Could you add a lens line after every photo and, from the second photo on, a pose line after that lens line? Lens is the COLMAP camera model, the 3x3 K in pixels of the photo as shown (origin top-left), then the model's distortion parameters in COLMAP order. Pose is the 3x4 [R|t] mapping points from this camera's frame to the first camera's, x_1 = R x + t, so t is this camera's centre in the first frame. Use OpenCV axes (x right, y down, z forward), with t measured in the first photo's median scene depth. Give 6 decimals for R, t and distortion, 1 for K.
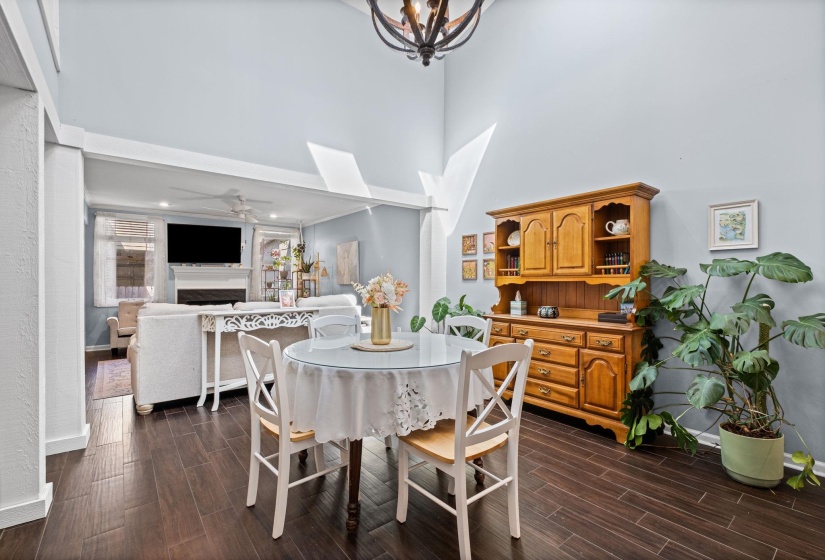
lens RADIAL K [[370.0, 0, 412.5], [0, 370.0, 280.0], [0, 0, 1]] dist [0.012661, -0.009316]
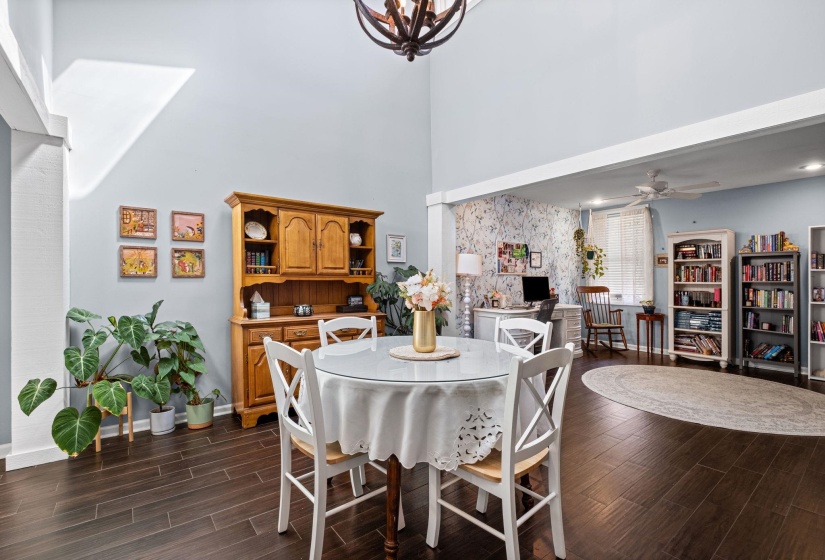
lens RADIAL K [[370.0, 0, 412.5], [0, 370.0, 280.0], [0, 0, 1]] dist [0.012661, -0.009316]
pose [[0.002901, 0.002484, 0.999993, -0.585636], [-0.006230, 0.999978, -0.002466, 0.003012], [-0.999976, -0.006223, 0.002916, 0.625302]]
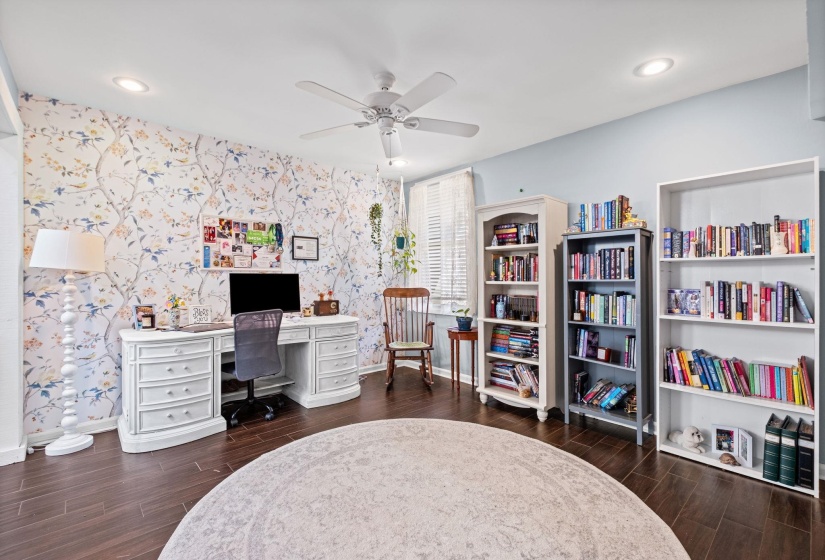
lens RADIAL K [[366.2, 0, 412.5], [0, 366.2, 280.0], [0, 0, 1]] dist [0.011784, -0.000188]
pose [[-0.071439, 0.002717, 0.997441, -0.031840], [-0.001756, 0.999994, -0.002850, 0.000365], [-0.997443, -0.001955, -0.071434, -0.150746]]
